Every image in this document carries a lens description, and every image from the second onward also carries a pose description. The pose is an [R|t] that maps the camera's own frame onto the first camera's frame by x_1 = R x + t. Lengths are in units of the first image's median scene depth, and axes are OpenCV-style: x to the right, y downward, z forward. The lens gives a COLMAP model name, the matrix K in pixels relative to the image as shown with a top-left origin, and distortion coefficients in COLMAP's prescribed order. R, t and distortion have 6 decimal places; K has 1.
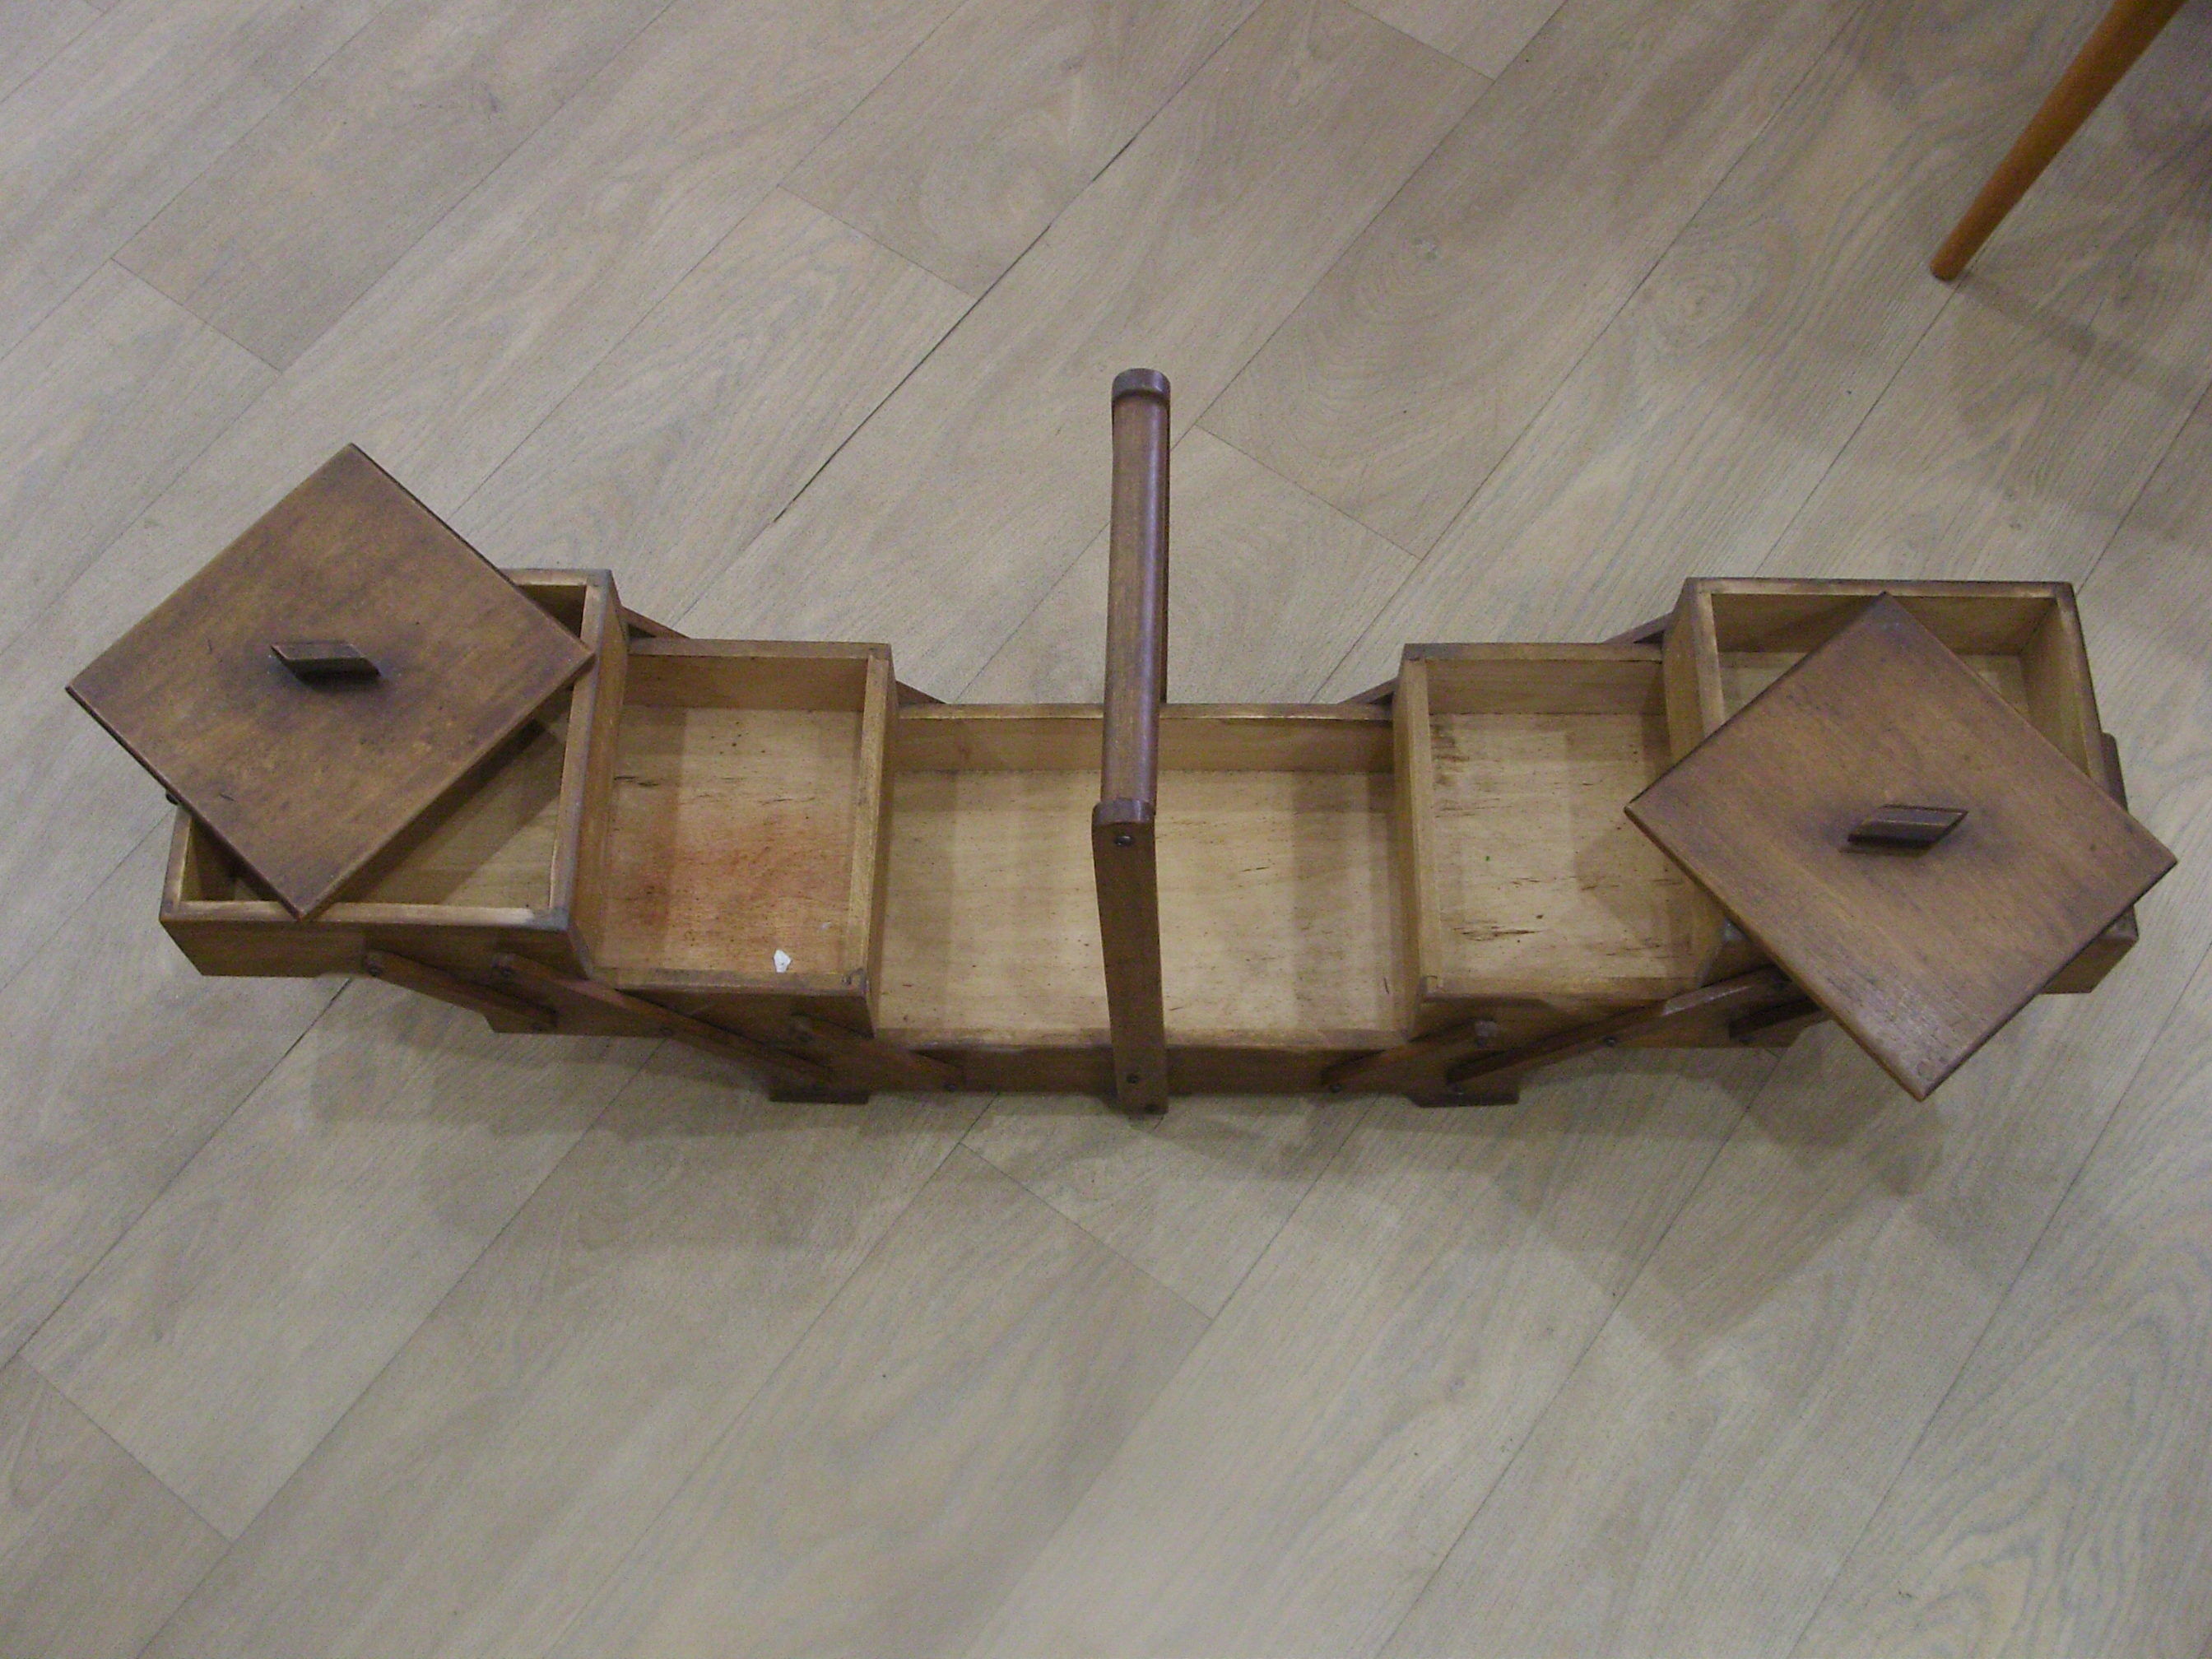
lens RADIAL K [[2577.0, 0, 1122.6], [0, 2577.0, 853.0], [0, 0, 1]] dist [-0.152109, 0.000000]
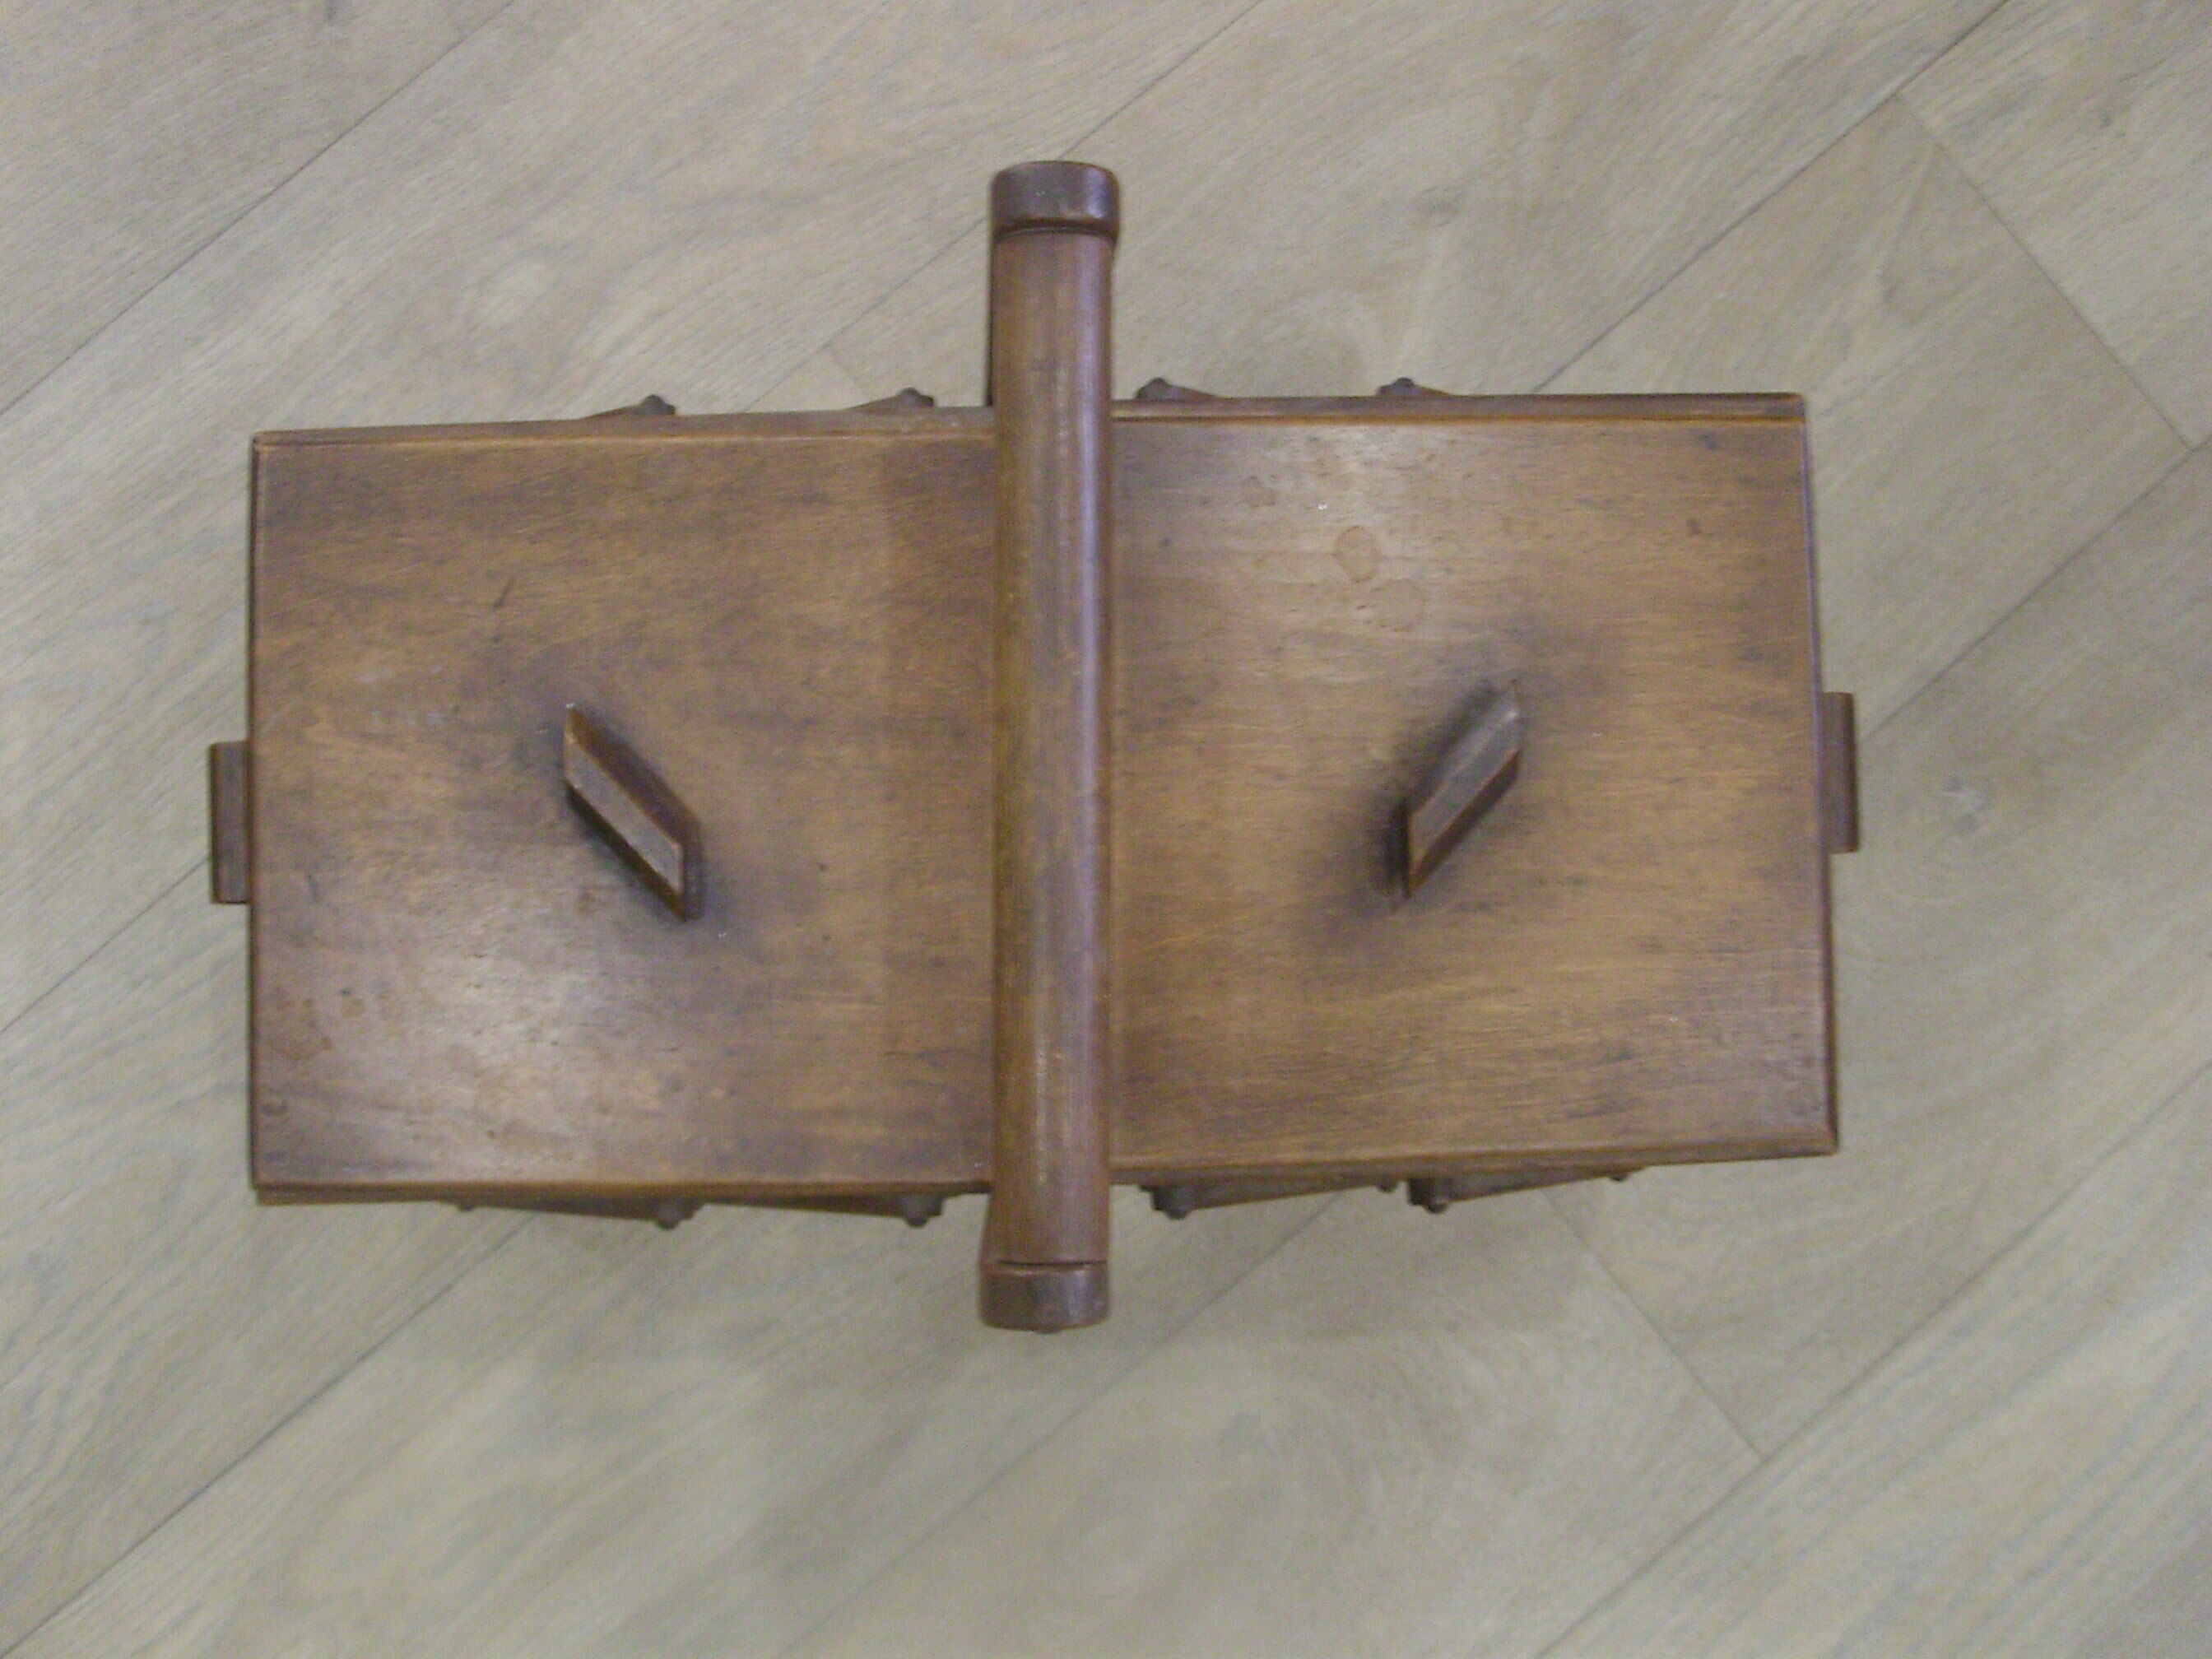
lens RADIAL K [[2577.0, 0, 1107.4], [0, 2577.0, 822.0], [0, 0, 1]] dist [-0.152109, 0.000000]
pose [[0.968943, 0.244137, 0.039329, -0.091583], [-0.240447, 0.893017, 0.380402, -0.464186], [0.057749, -0.378044, 0.923985, 0.577379]]
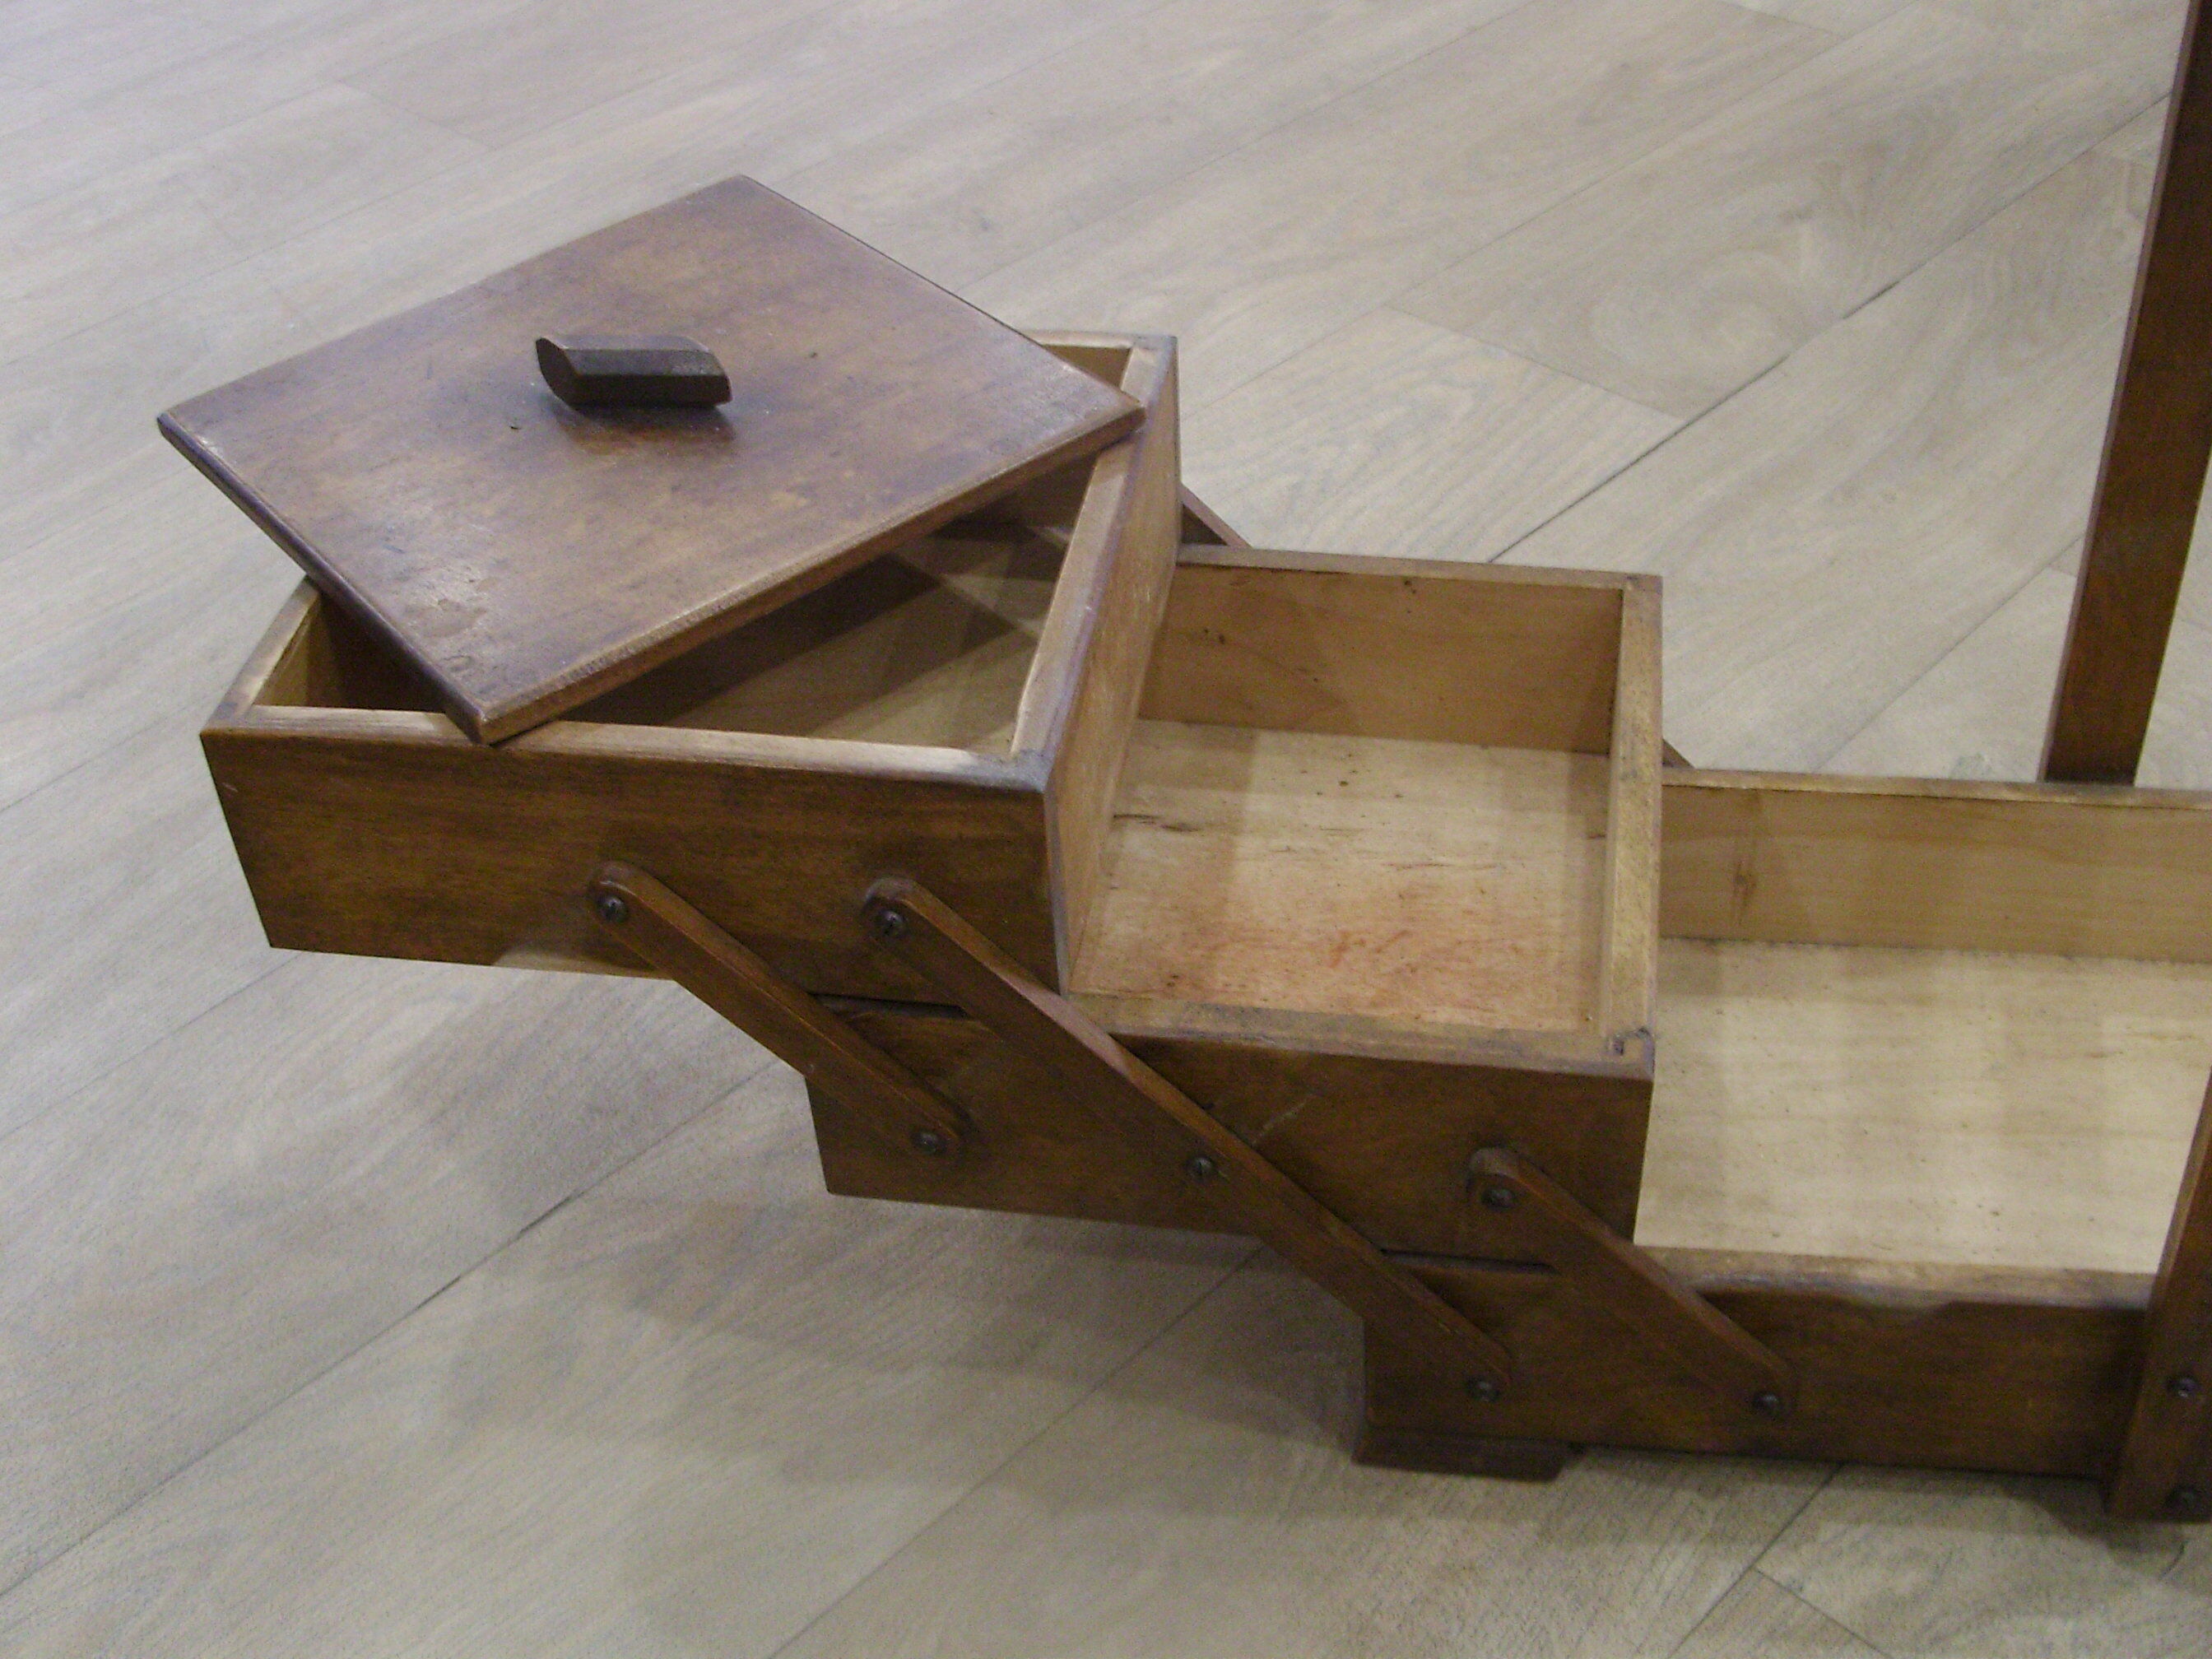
lens RADIAL K [[2577.0, 0, 1104.8], [0, 2577.0, 817.8], [0, 0, 1]] dist [-0.152109, 0.000000]
pose [[0.987064, 0.054577, -0.150751, -0.116631], [-0.111811, 0.908215, -0.403292, 0.184176], [0.114904, 0.414930, 0.902568, 0.501325]]
